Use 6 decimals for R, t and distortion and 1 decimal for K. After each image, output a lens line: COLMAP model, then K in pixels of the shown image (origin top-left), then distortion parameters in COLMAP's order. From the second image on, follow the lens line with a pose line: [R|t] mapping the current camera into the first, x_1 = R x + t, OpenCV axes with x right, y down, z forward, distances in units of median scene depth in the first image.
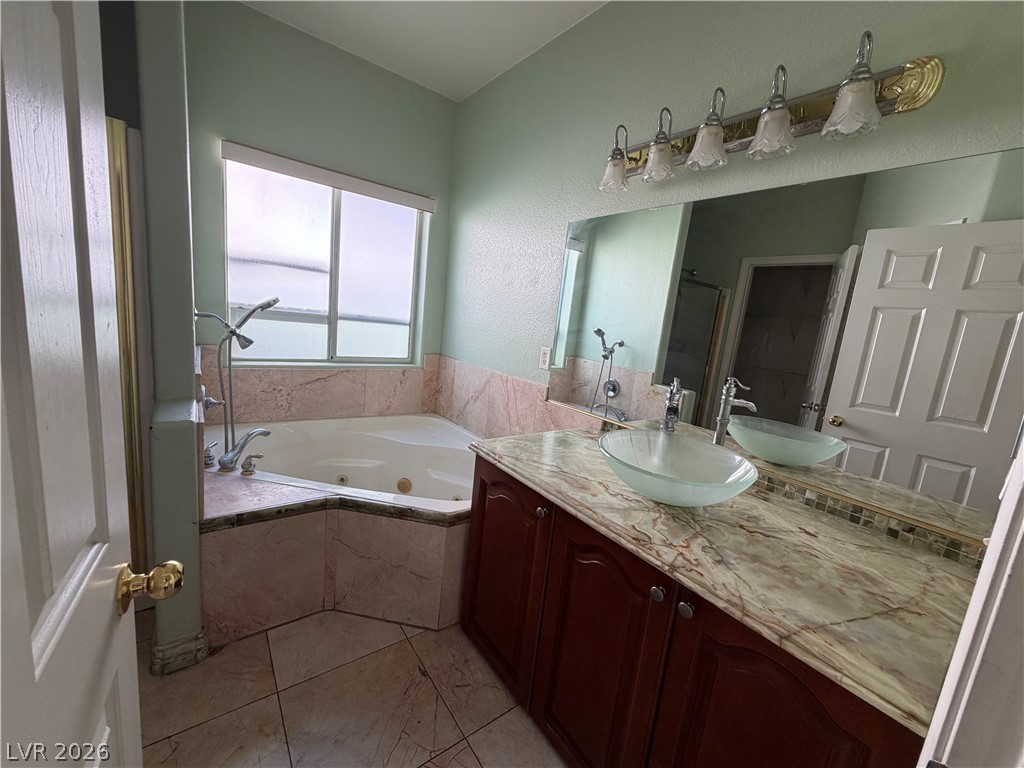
lens RADIAL K [[407.6, 0, 509.1], [0, 407.6, 383.8], [0, 0, 1]] dist [-0.000244, 0.000183]
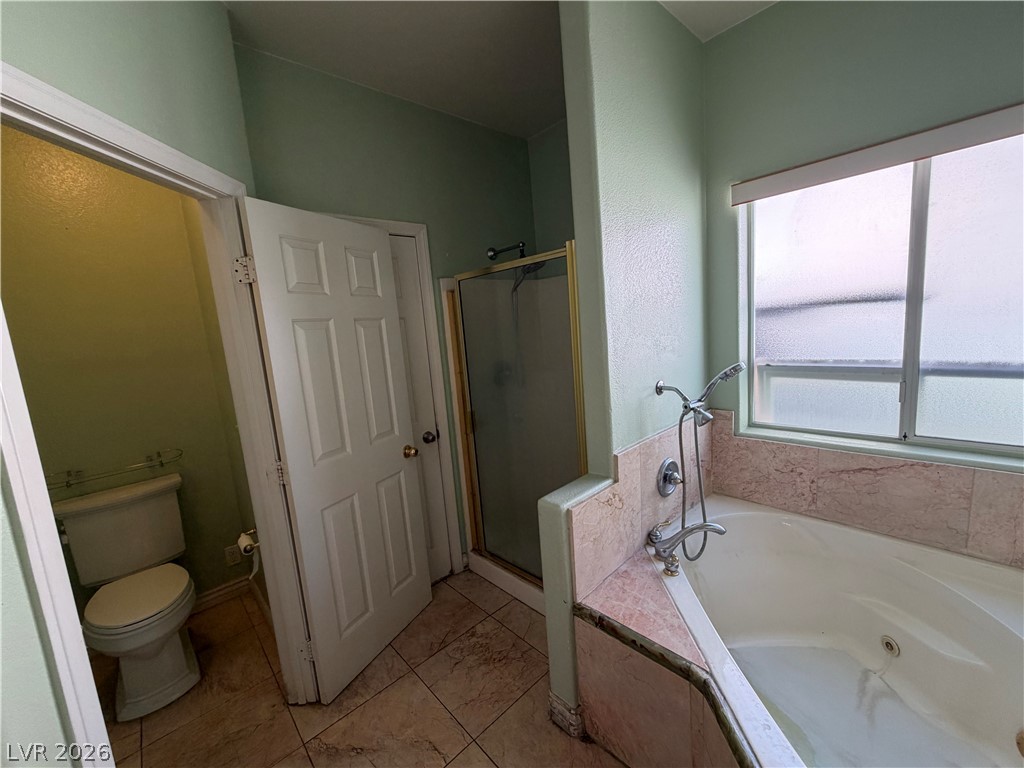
lens RADIAL K [[407.6, 0, 509.1], [0, 407.6, 383.8], [0, 0, 1]] dist [-0.000244, 0.000183]
pose [[0.085462, 0.025832, -0.996006, 0.128037], [-0.072038, 0.997208, 0.019682, -0.118705], [0.993734, 0.070068, 0.087085, 0.371410]]
